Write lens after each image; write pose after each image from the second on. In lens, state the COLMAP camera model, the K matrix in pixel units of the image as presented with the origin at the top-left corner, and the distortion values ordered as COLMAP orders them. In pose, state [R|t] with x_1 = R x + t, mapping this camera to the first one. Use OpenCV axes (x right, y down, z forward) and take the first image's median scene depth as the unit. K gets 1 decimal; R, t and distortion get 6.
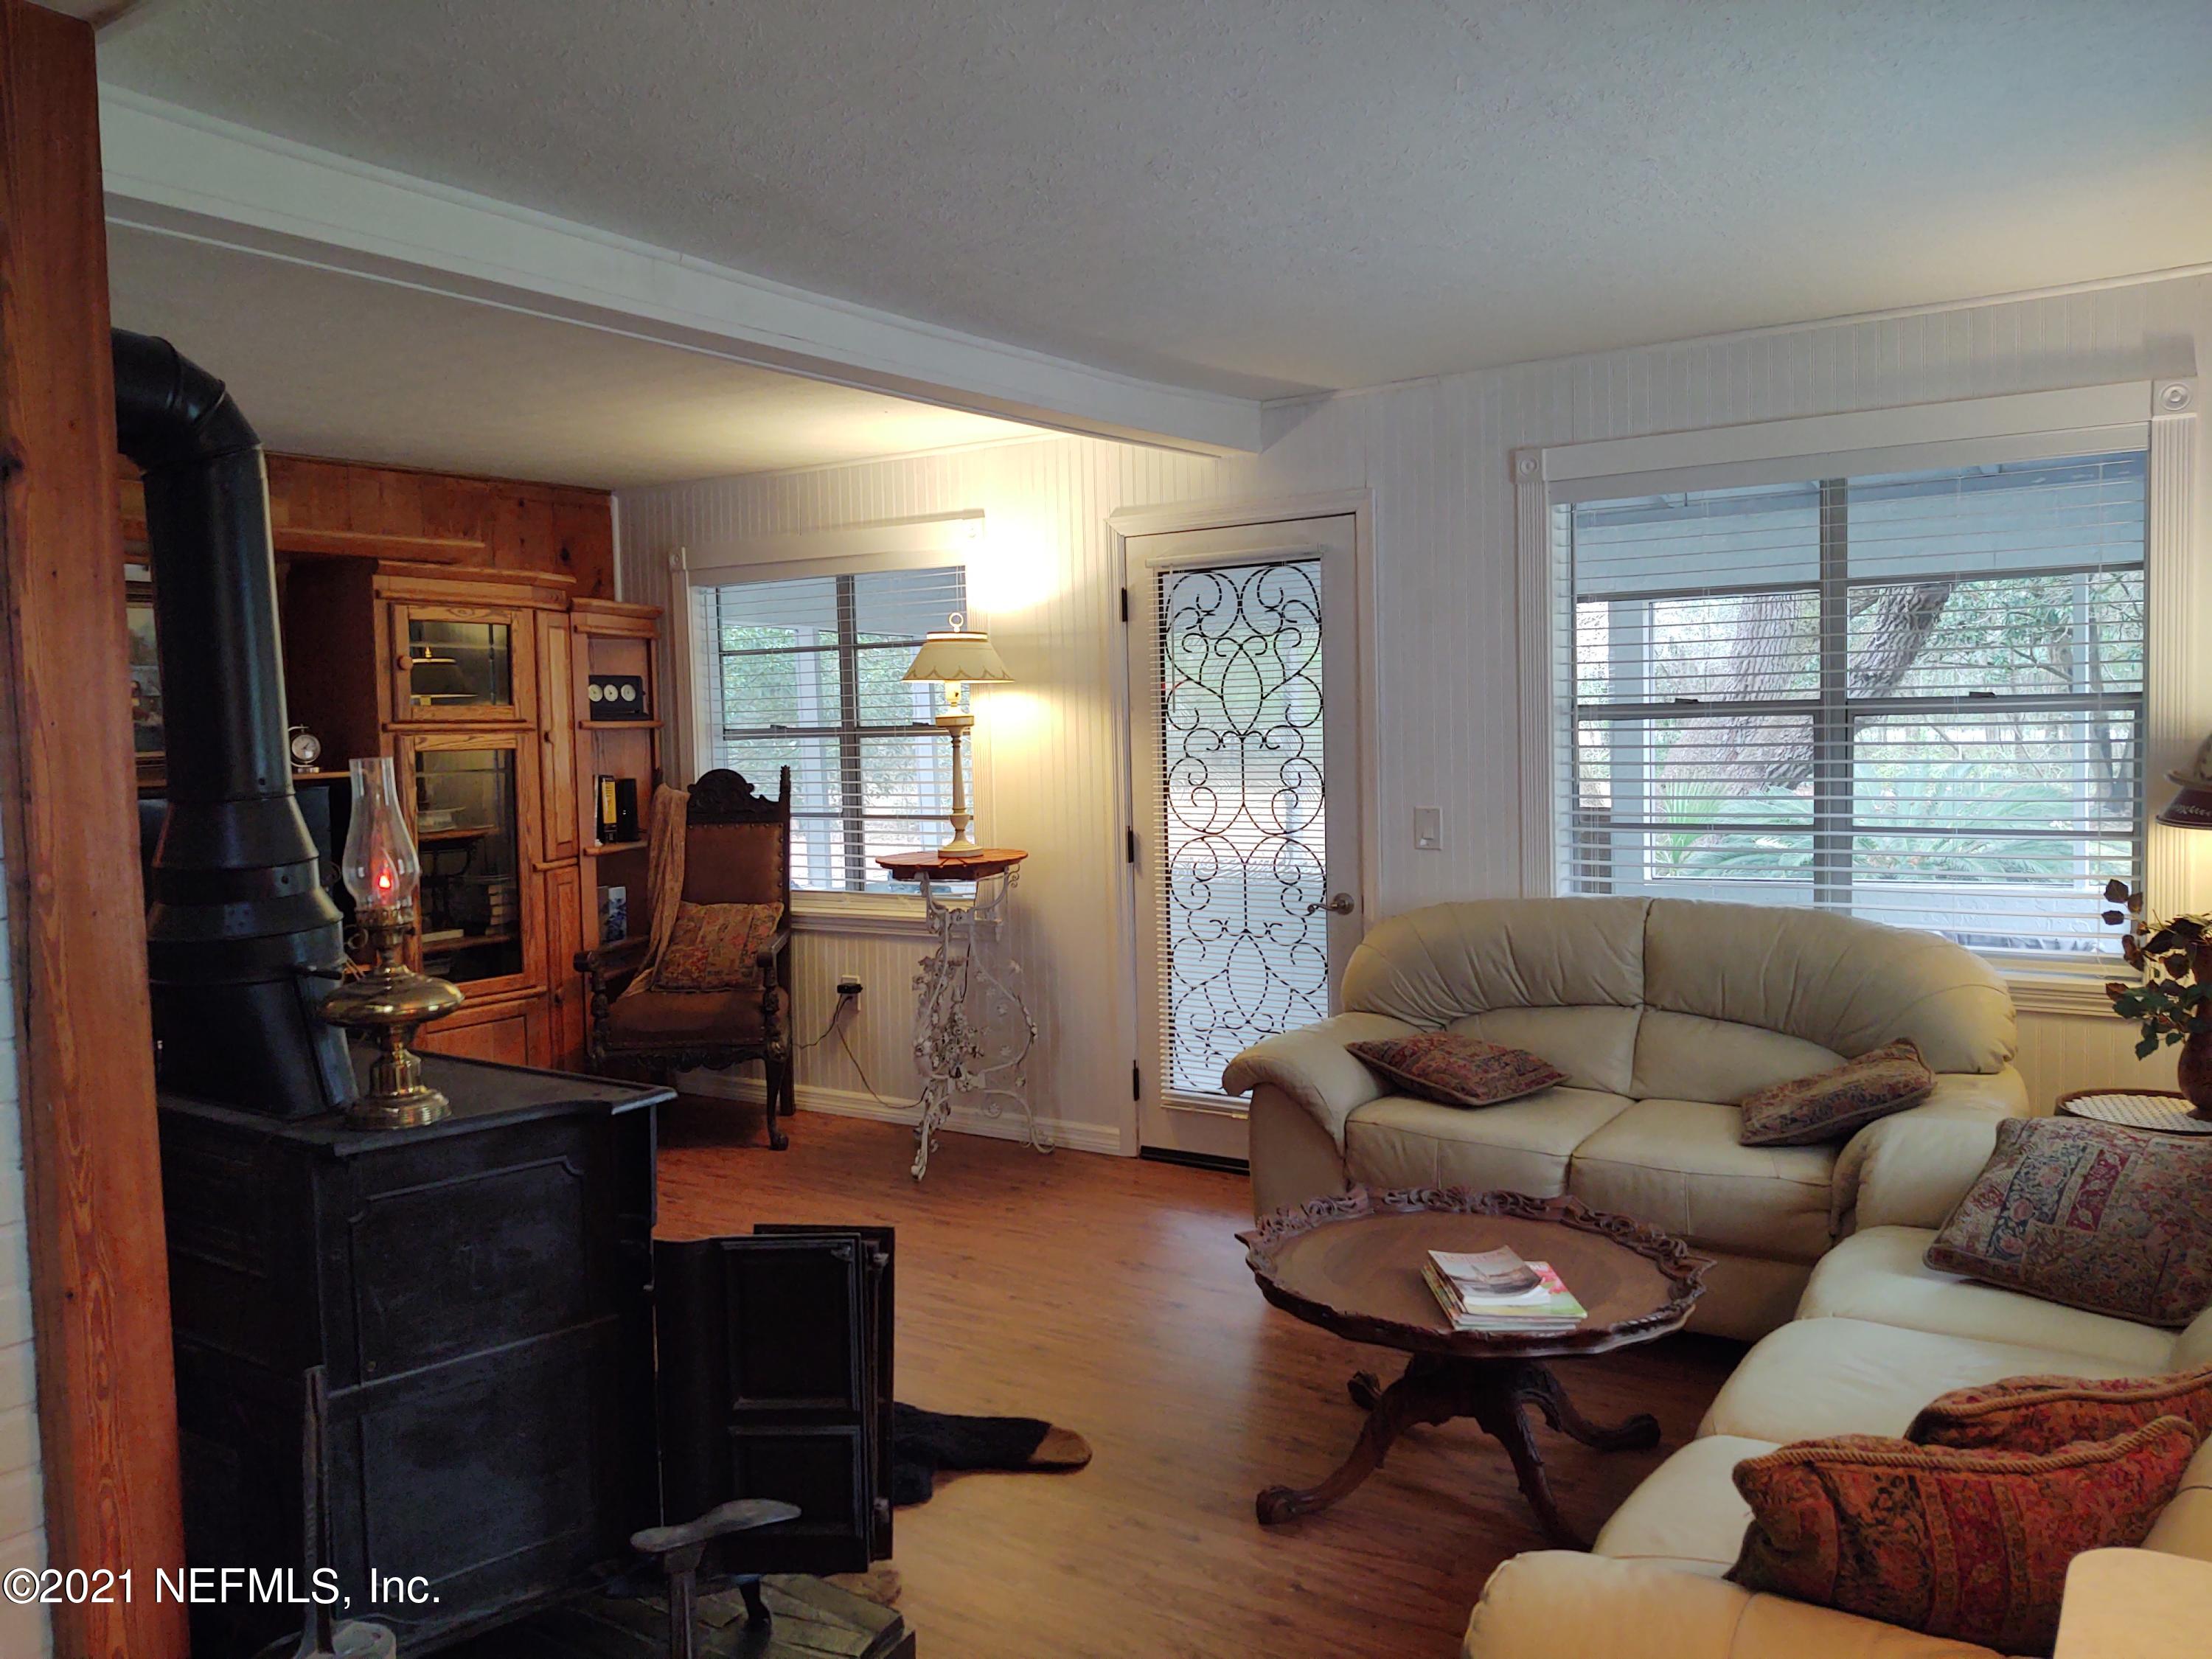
lens RADIAL K [[1721.0, 0, 1156.5], [0, 1721.0, 836.5], [0, 0, 1]] dist [0.094056, -0.245039]
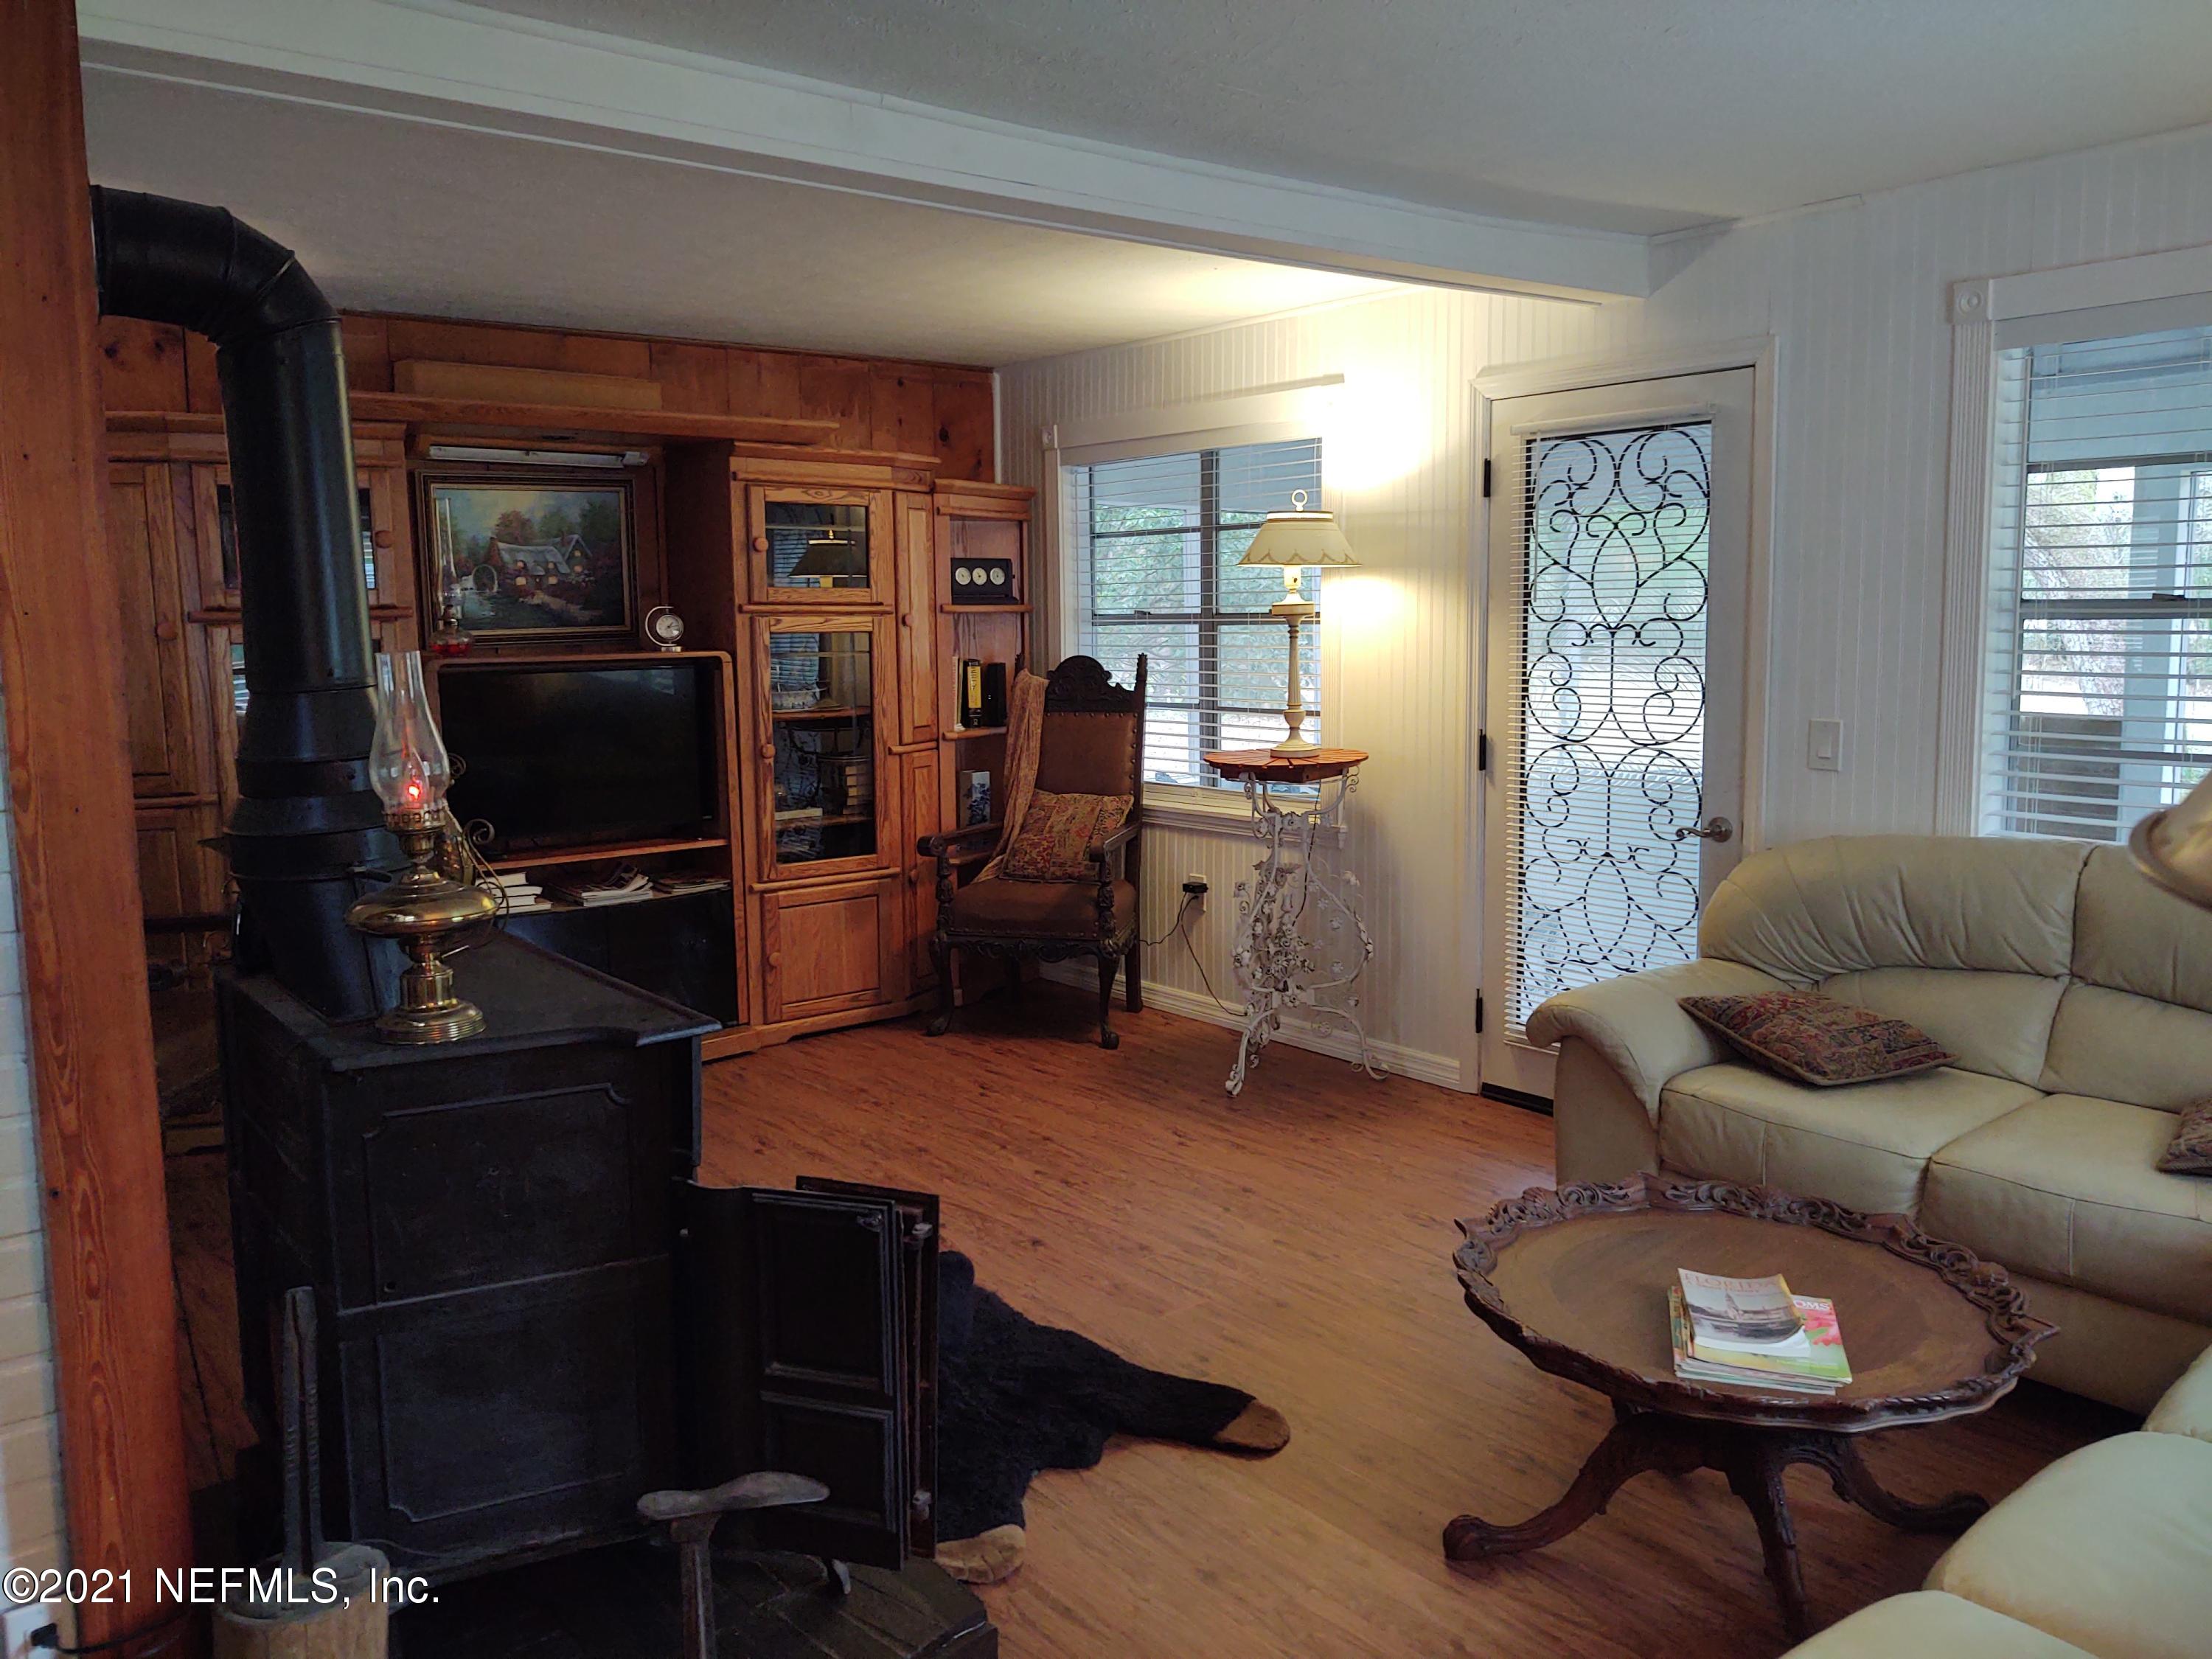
lens RADIAL K [[1721.0, 0, 1156.5], [0, 1721.0, 836.5], [0, 0, 1]] dist [0.094056, -0.245039]
pose [[0.954034, 0.051653, -0.295213, 0.093742], [-0.031270, 0.996815, 0.073358, -0.011347], [0.298062, -0.060755, 0.952611, 0.093865]]
